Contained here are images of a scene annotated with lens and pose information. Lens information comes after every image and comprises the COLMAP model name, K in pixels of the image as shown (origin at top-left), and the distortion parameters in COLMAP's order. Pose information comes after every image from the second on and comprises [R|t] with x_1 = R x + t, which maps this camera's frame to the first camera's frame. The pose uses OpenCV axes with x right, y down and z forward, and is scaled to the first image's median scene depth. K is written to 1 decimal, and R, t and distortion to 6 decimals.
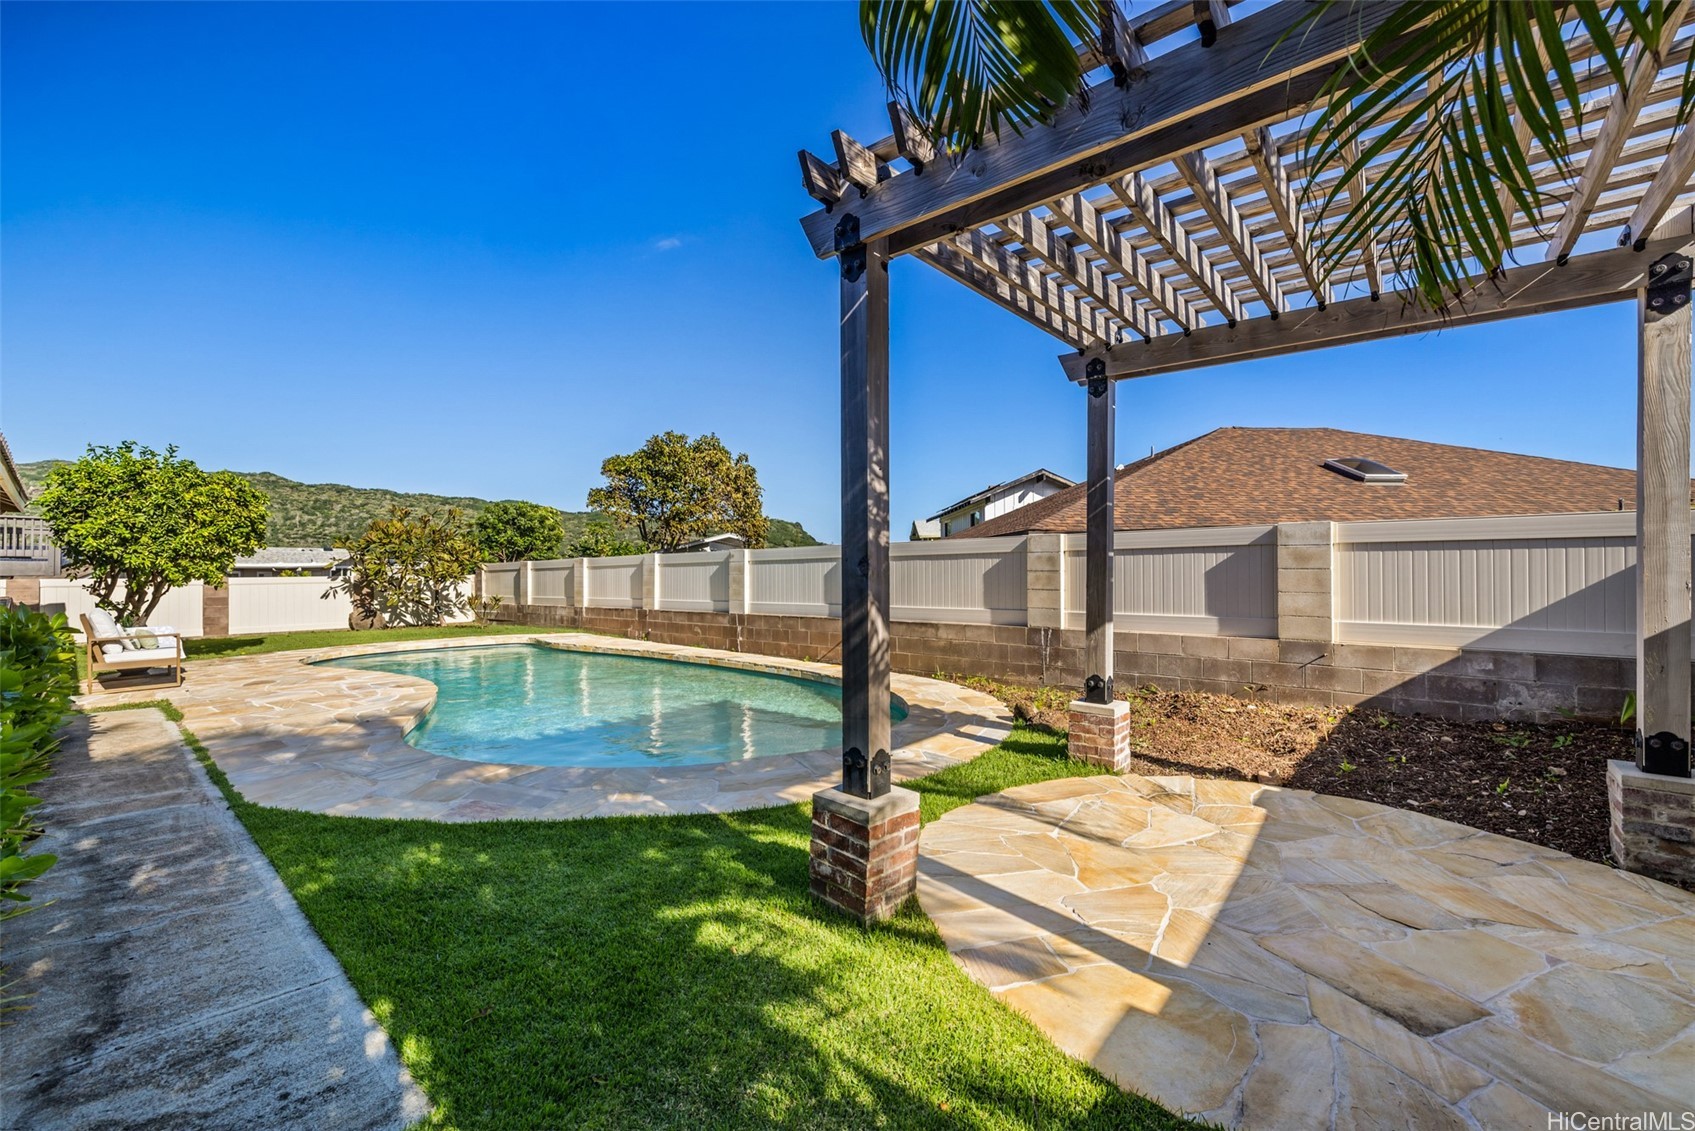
lens RADIAL K [[723.1, 0, 844.2], [0, 723.1, 564.8], [0, 0, 1]] dist [-0.000665, -0.000704]
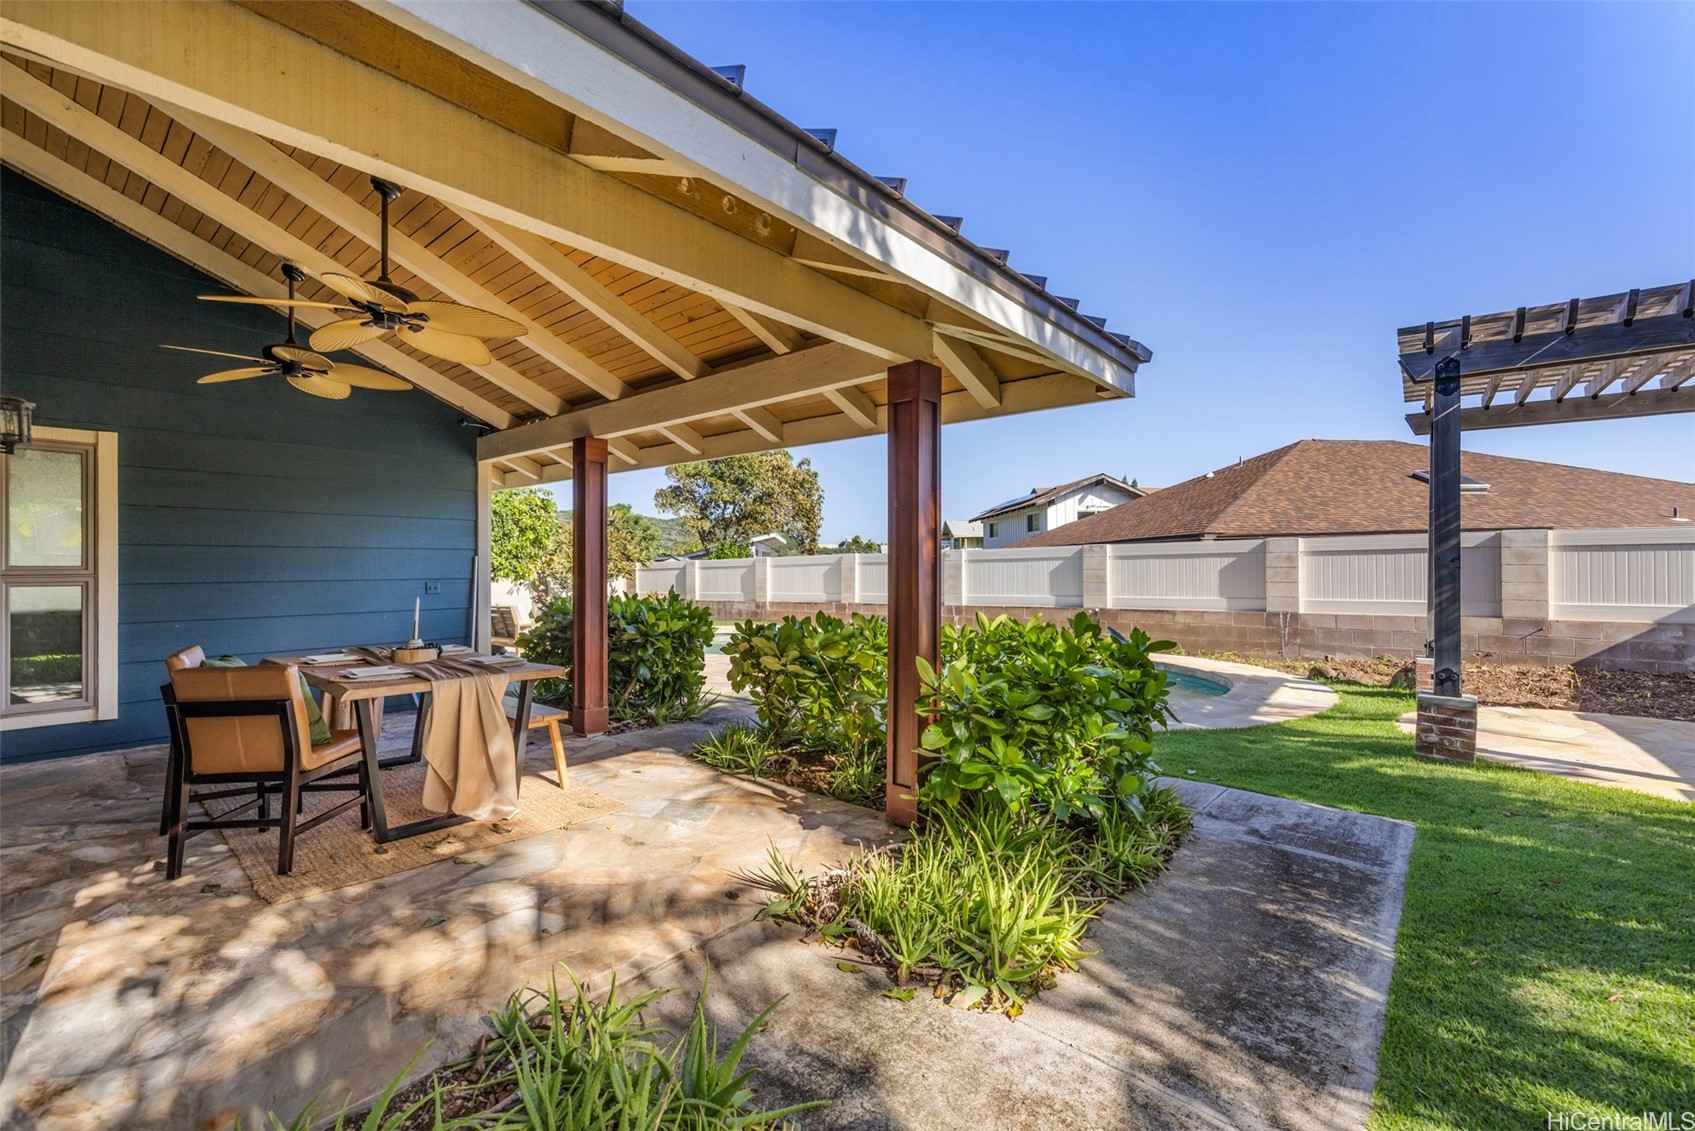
lens RADIAL K [[723.1, 0, 850.6], [0, 723.1, 568.9], [0, 0, 1]] dist [-0.000665, -0.000704]
pose [[0.999518, -0.001994, 0.030972, -0.519555], [0.001780, 0.999974, 0.006920, 0.001051], [-0.030985, -0.006861, 0.999496, -0.238766]]
